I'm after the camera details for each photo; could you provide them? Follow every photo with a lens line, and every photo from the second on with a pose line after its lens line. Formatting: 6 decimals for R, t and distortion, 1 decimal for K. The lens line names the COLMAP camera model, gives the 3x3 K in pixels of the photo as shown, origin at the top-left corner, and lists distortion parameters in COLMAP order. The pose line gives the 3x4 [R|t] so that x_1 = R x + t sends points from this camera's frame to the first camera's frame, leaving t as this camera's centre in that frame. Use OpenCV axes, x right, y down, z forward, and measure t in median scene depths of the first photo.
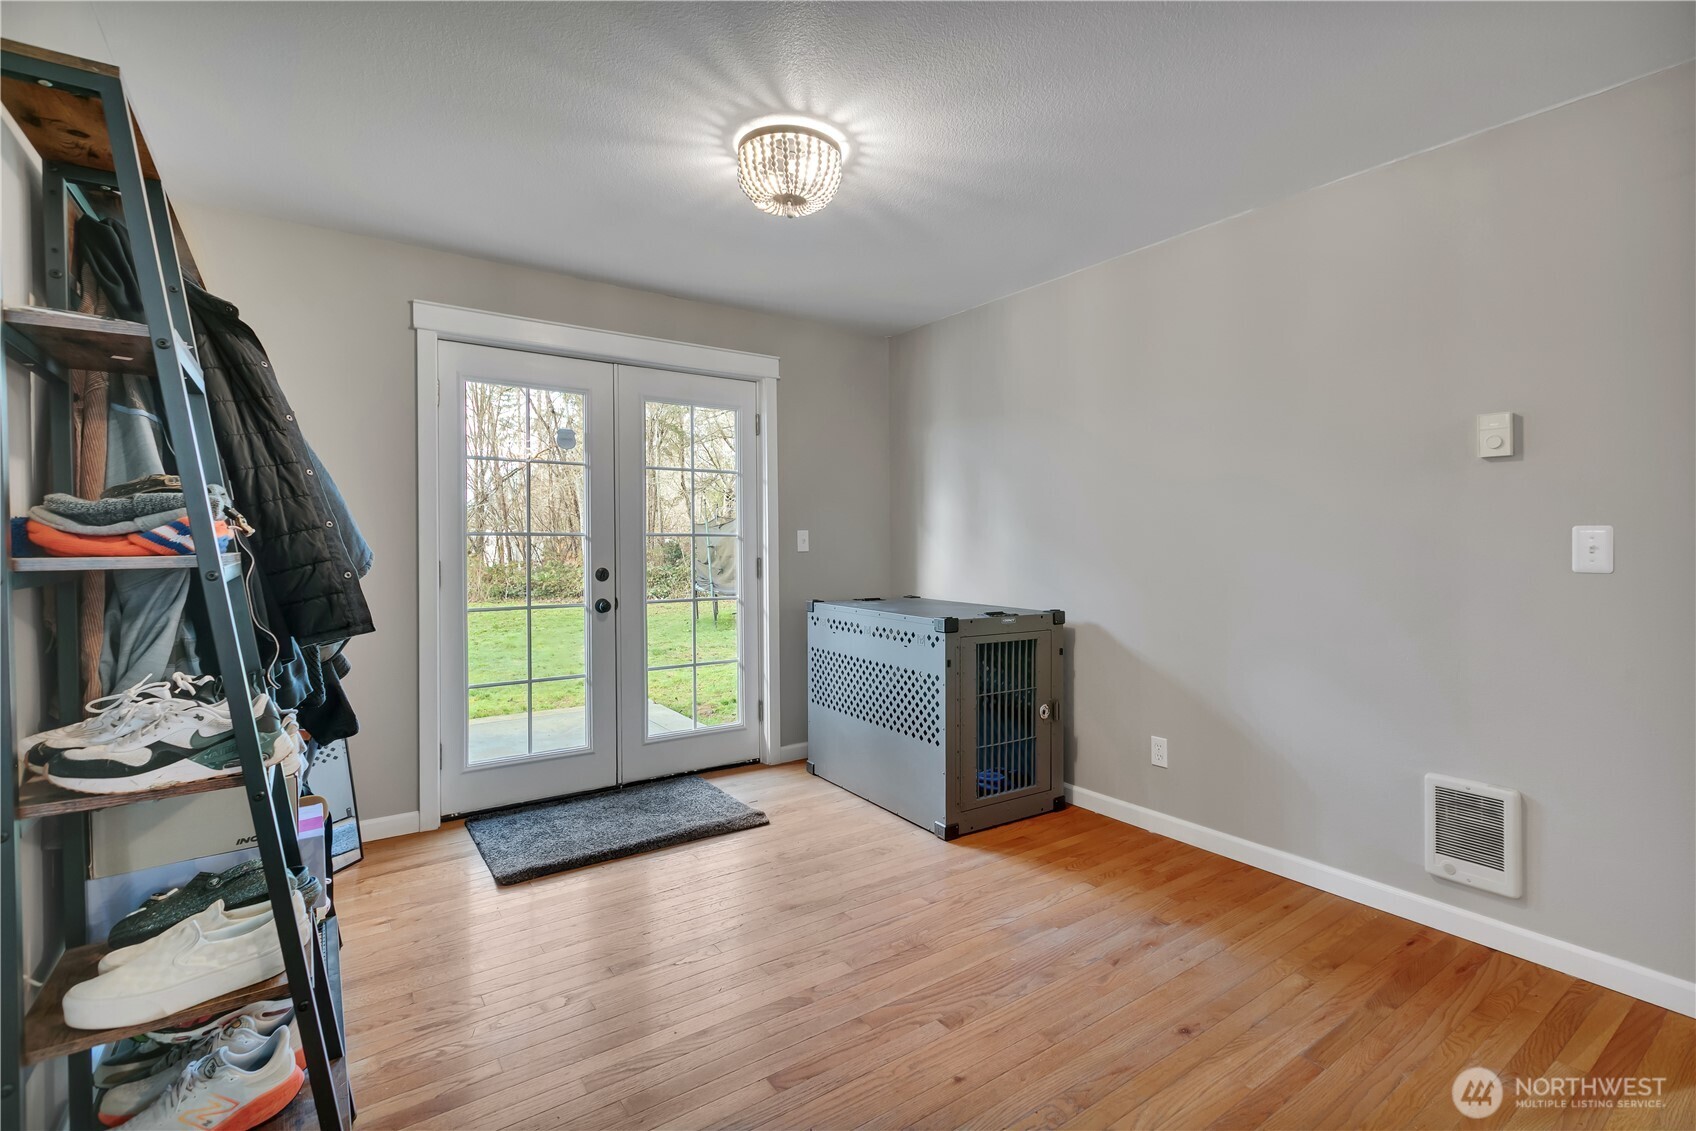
lens RADIAL K [[777.9, 0, 878.4], [0, 777.9, 545.0], [0, 0, 1]] dist [0.000577, 0.000283]
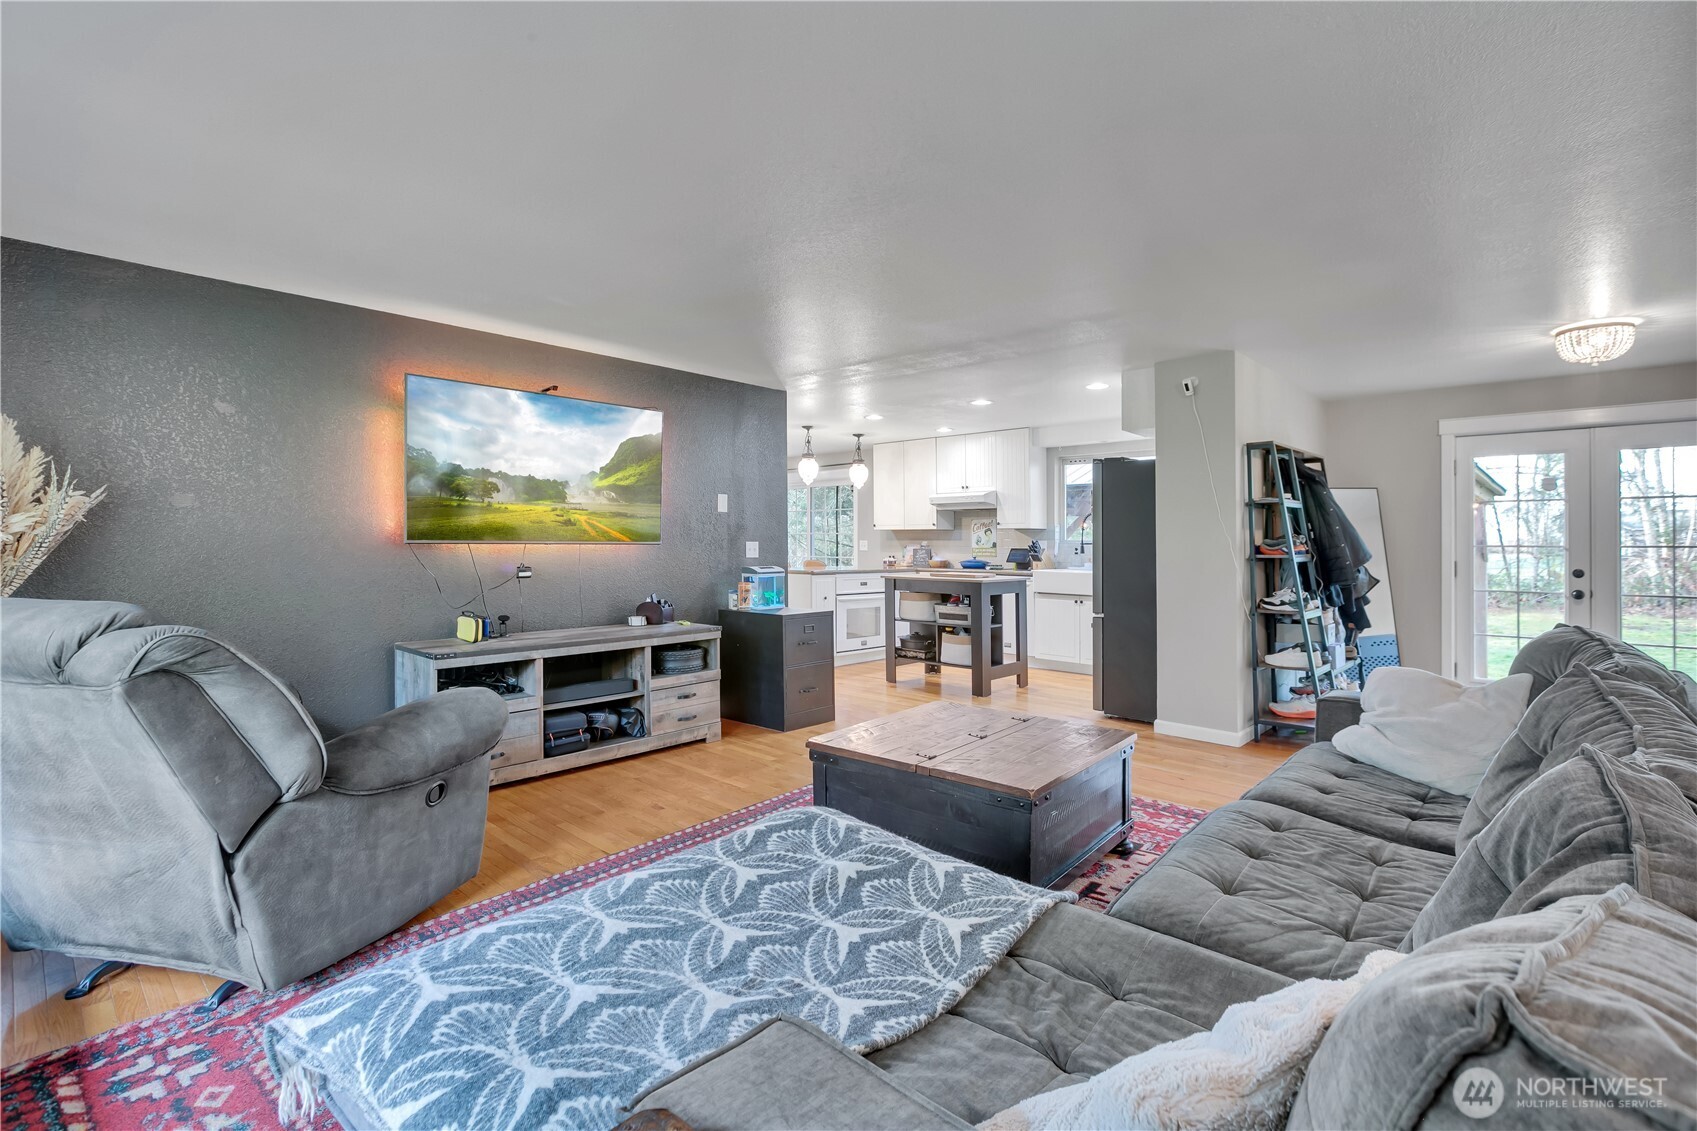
lens RADIAL K [[778.3, 0, 878.9], [0, 778.3, 545.0], [0, 0, 1]] dist [0.000577, 0.000283]
pose [[0.197769, 0.006455, -0.980227, 1.453975], [-0.007734, 0.999957, 0.005025, -0.022728], [0.980218, 0.006588, 0.197810, -1.033132]]
